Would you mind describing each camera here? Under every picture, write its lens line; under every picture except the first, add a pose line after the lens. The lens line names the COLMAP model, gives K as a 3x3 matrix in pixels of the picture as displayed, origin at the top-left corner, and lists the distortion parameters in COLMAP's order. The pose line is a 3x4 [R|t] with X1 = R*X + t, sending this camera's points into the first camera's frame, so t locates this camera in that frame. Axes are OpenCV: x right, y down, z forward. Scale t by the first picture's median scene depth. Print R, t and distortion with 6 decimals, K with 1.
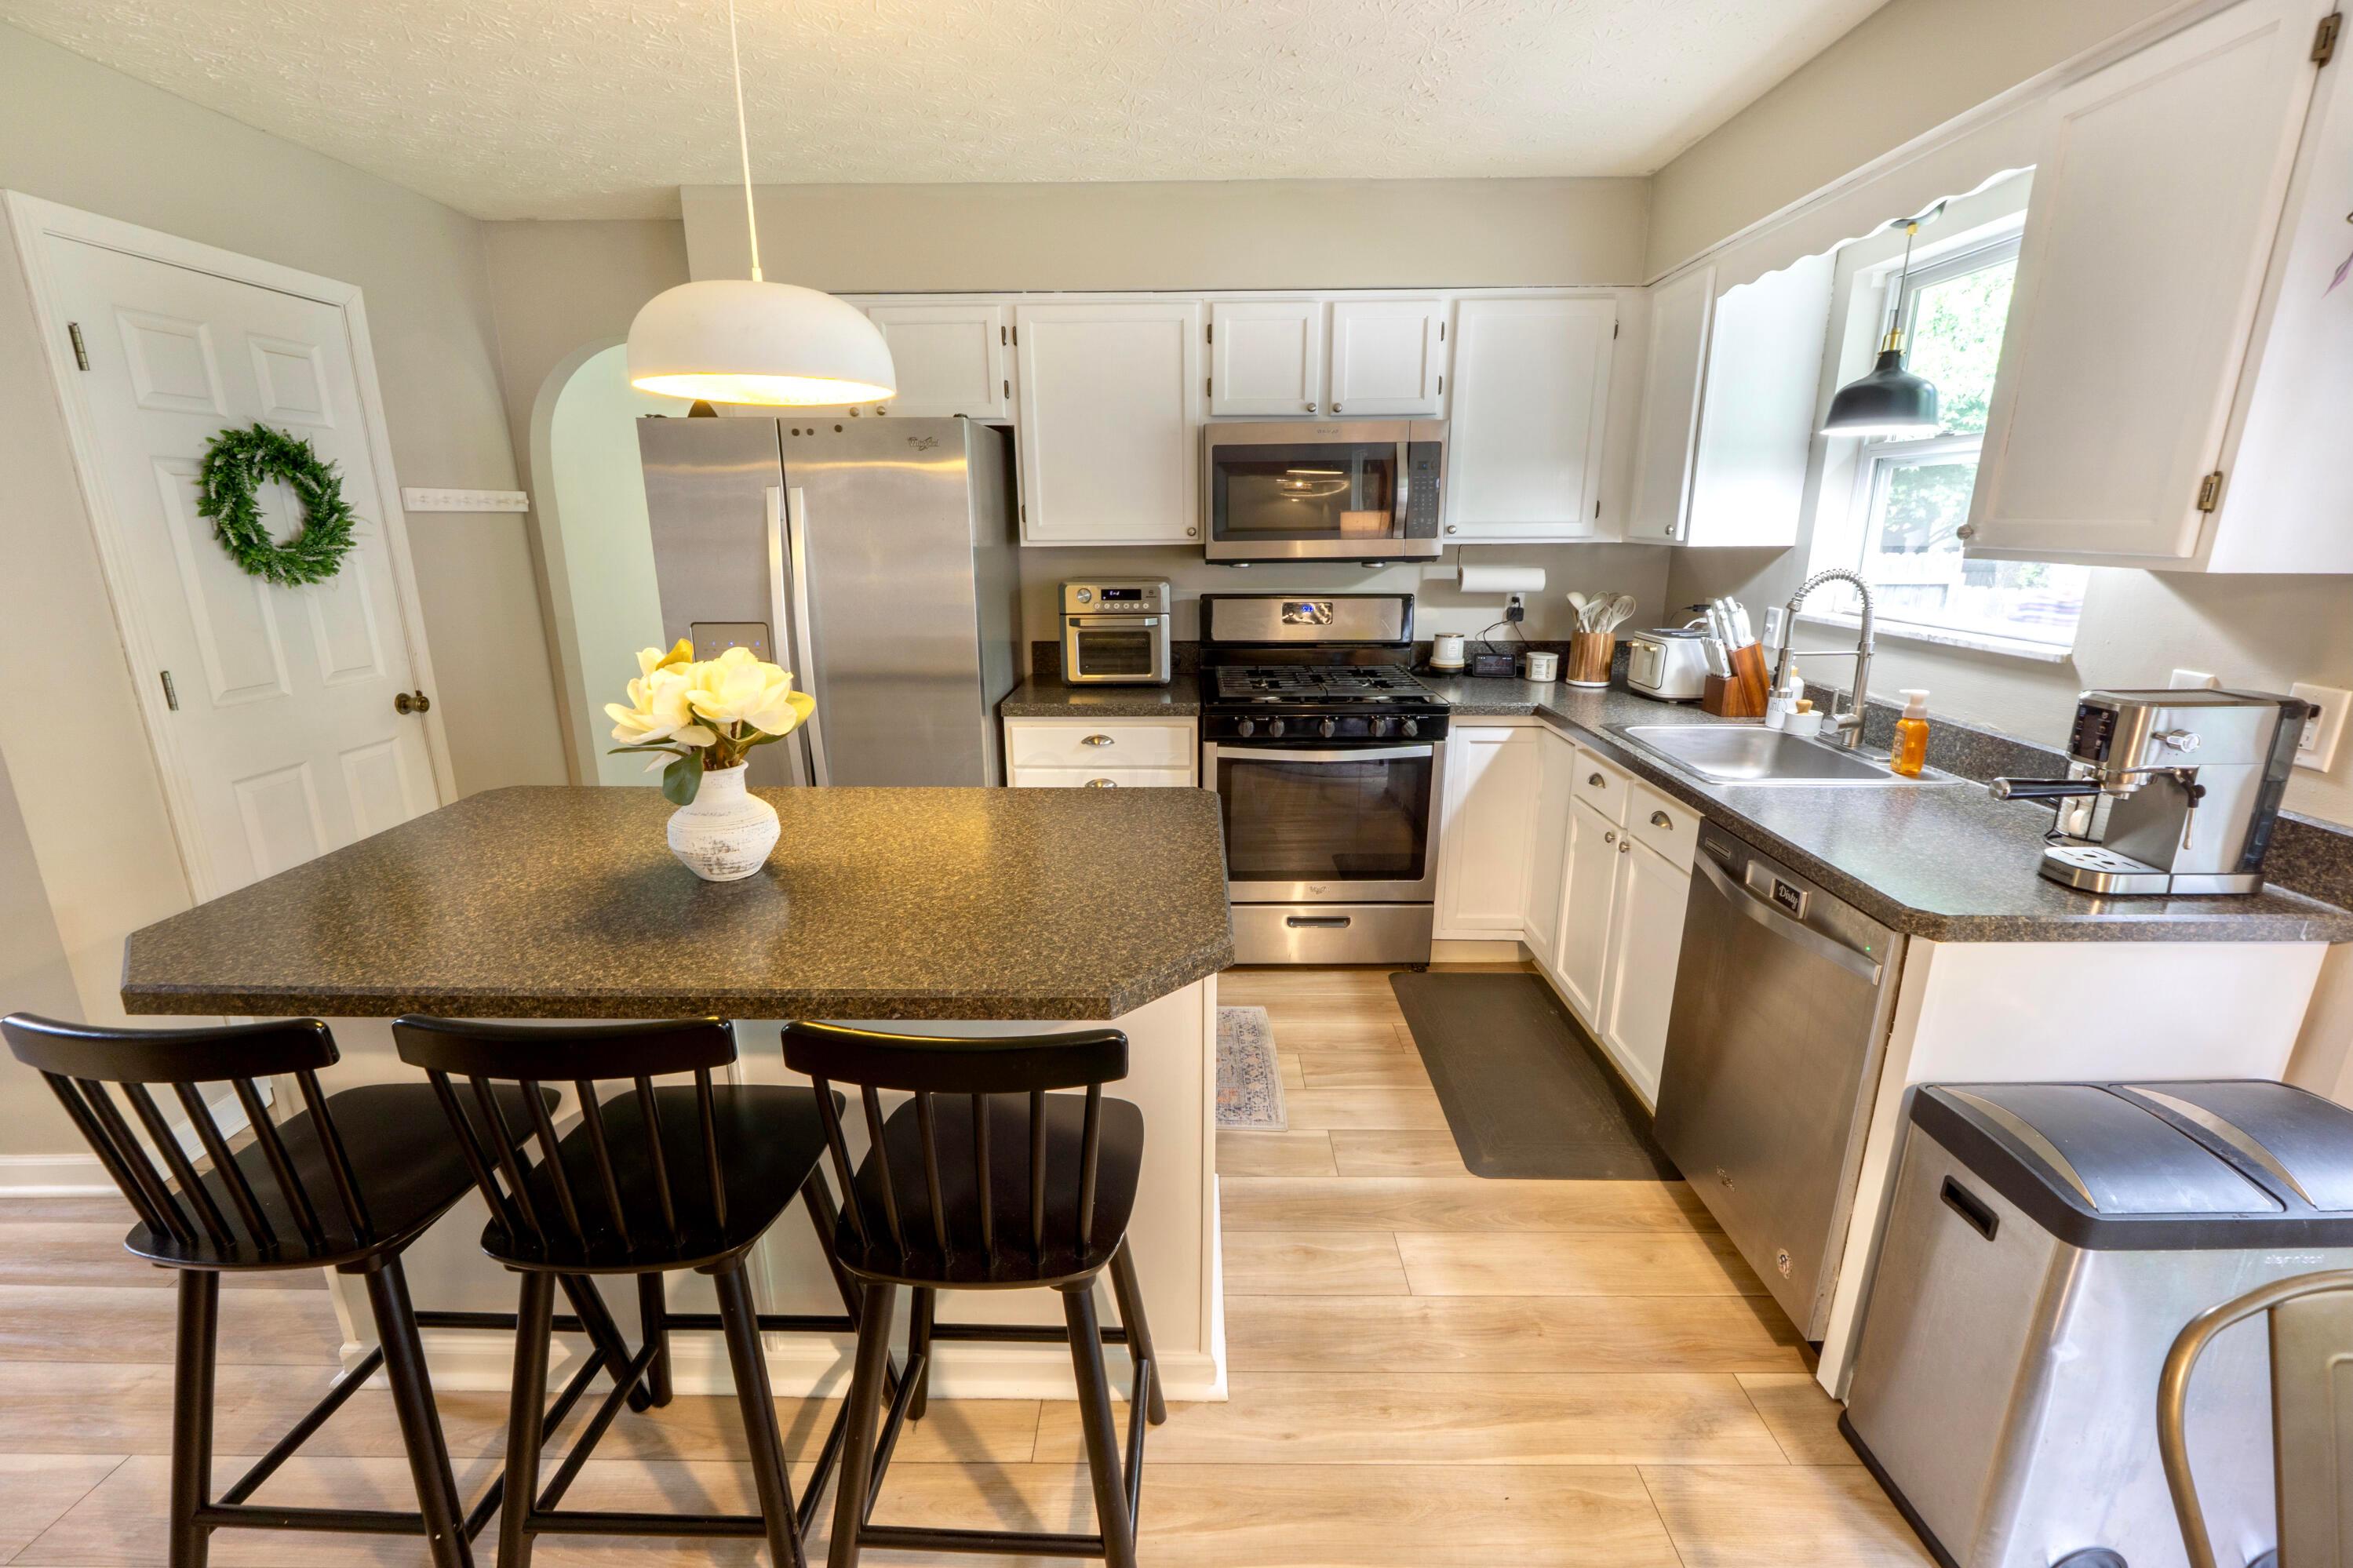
lens RADIAL K [[991.7, 0, 1176.5], [0, 991.7, 784.0], [0, 0, 1]] dist [0.002766, -0.006631]
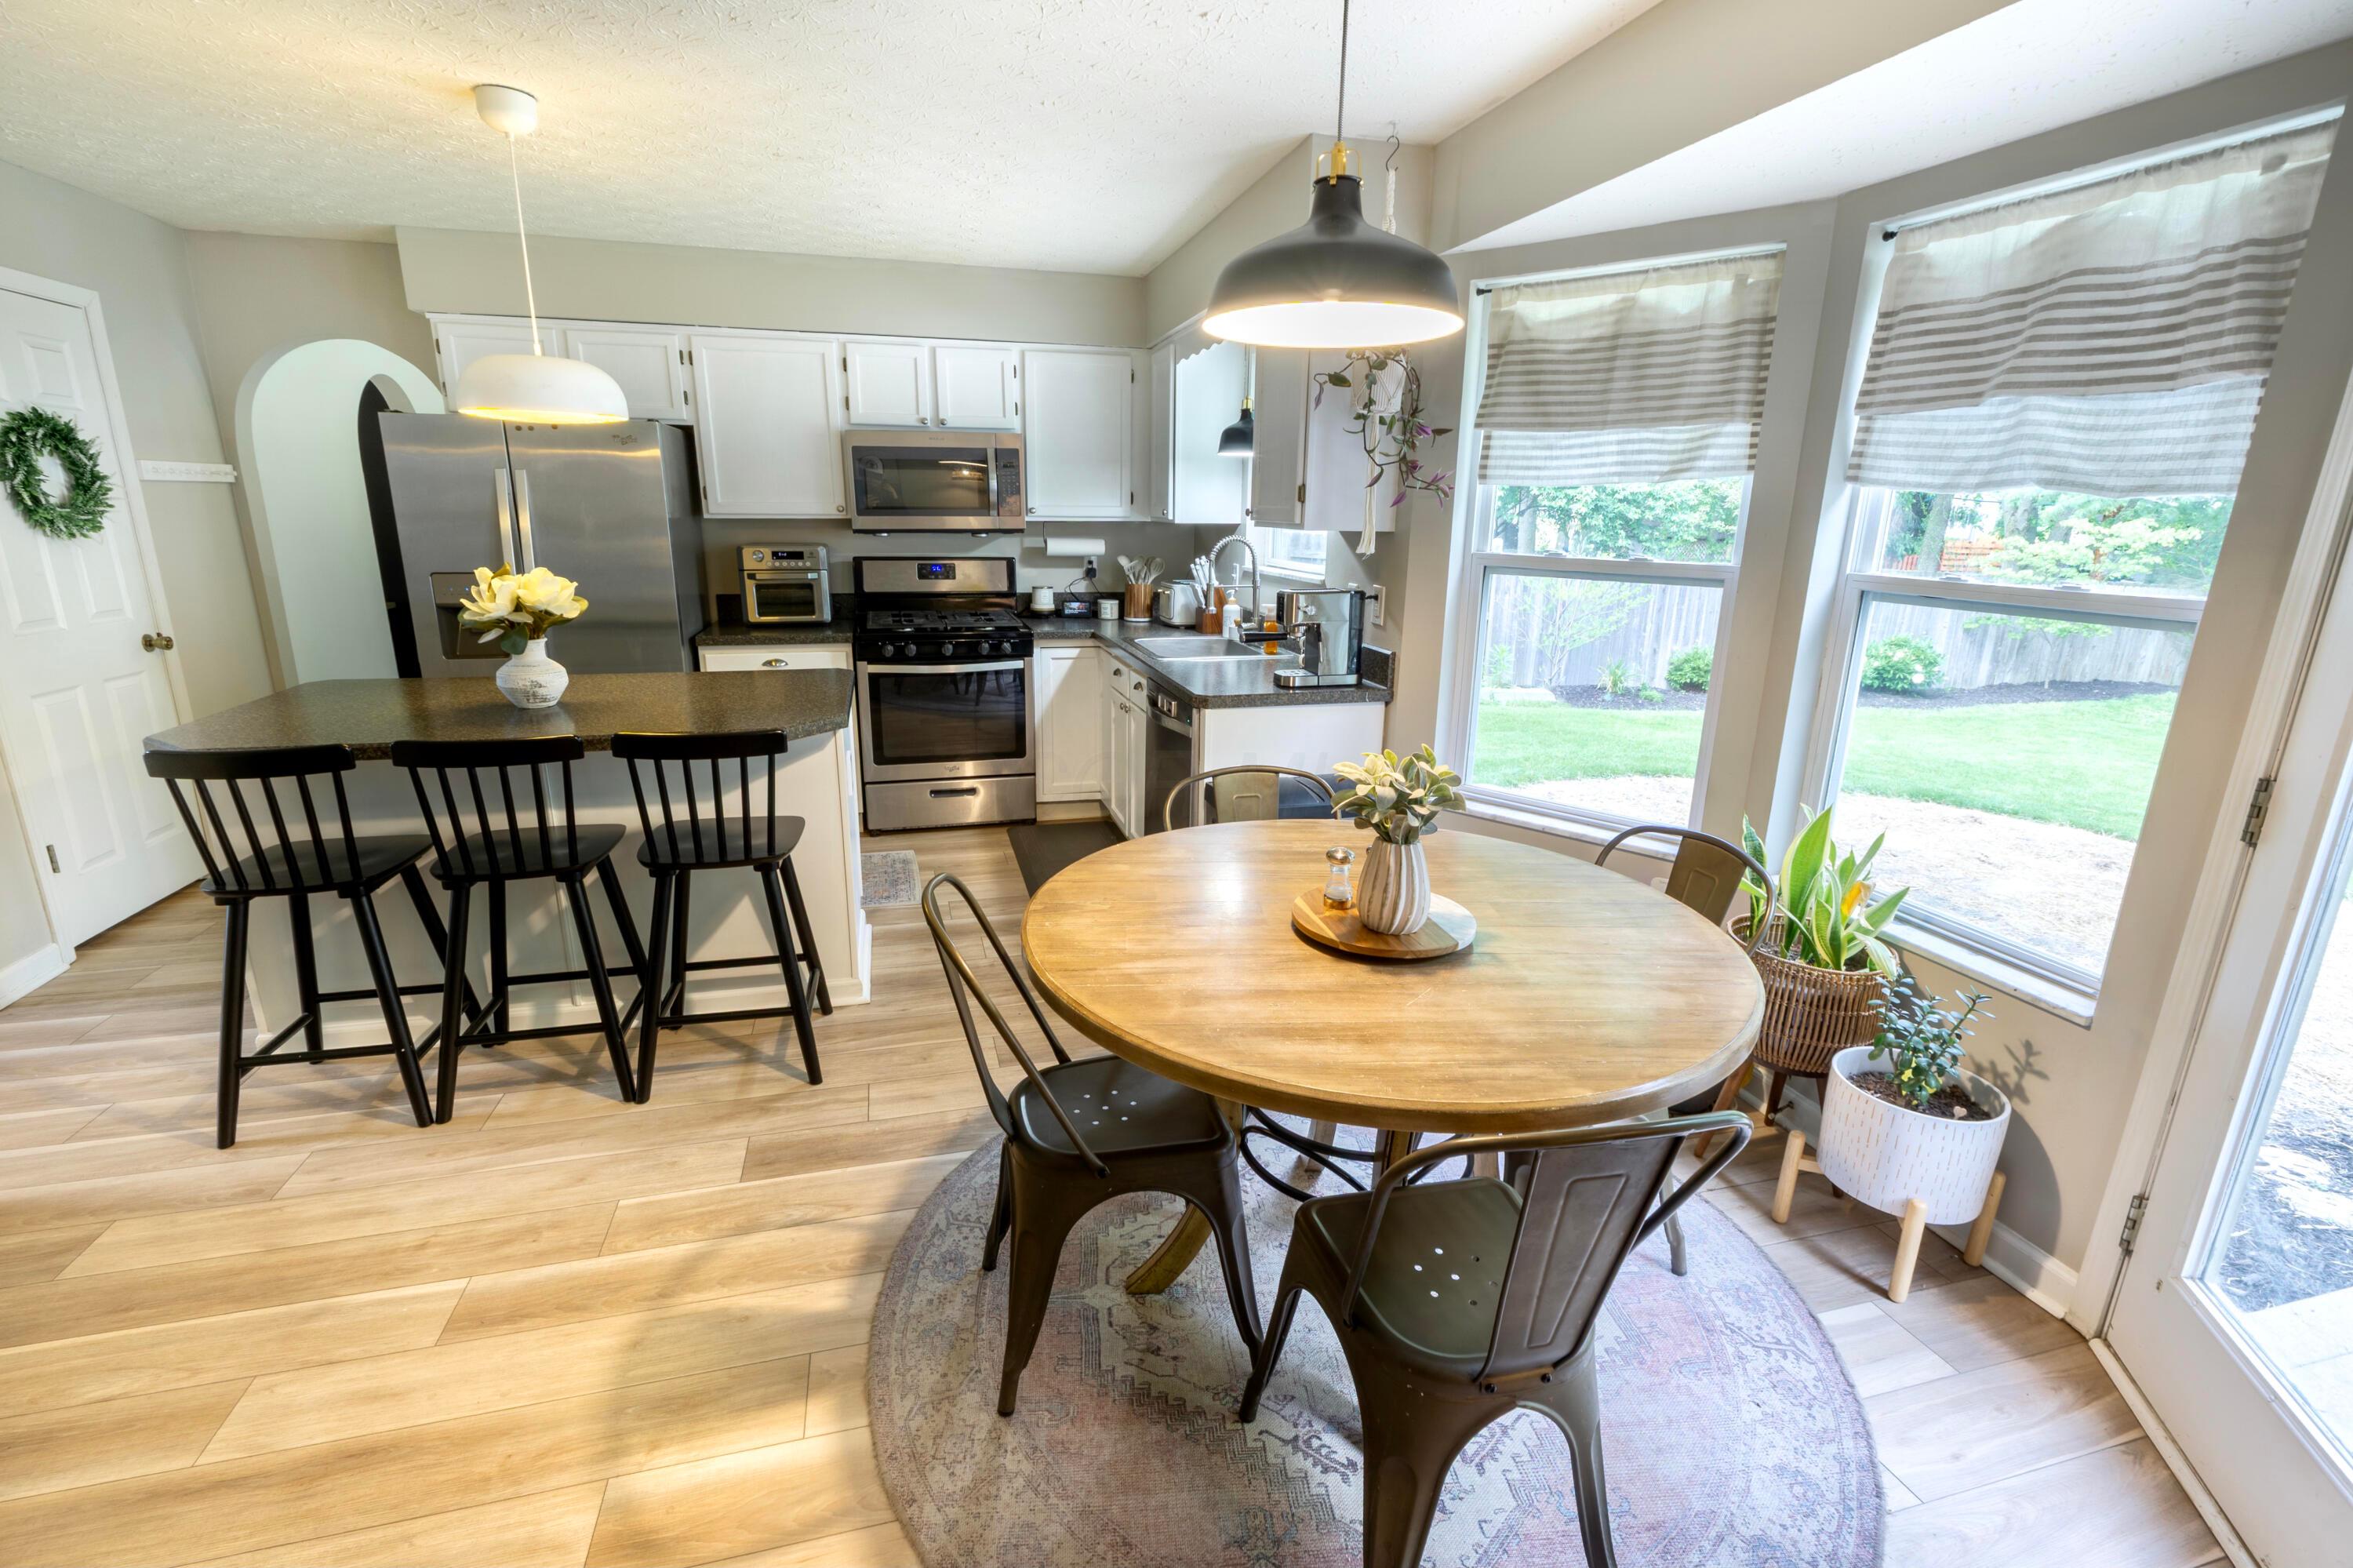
lens RADIAL K [[1041.5, 0, 1176.5], [0, 1041.5, 784.0], [0, 0, 1]] dist [-0.001694, -0.001306]
pose [[0.960986, -0.054497, 0.271175, 0.052439], [0.054449, 0.998487, 0.007706, 0.139909], [-0.271185, 0.007360, 0.962499, -0.508671]]
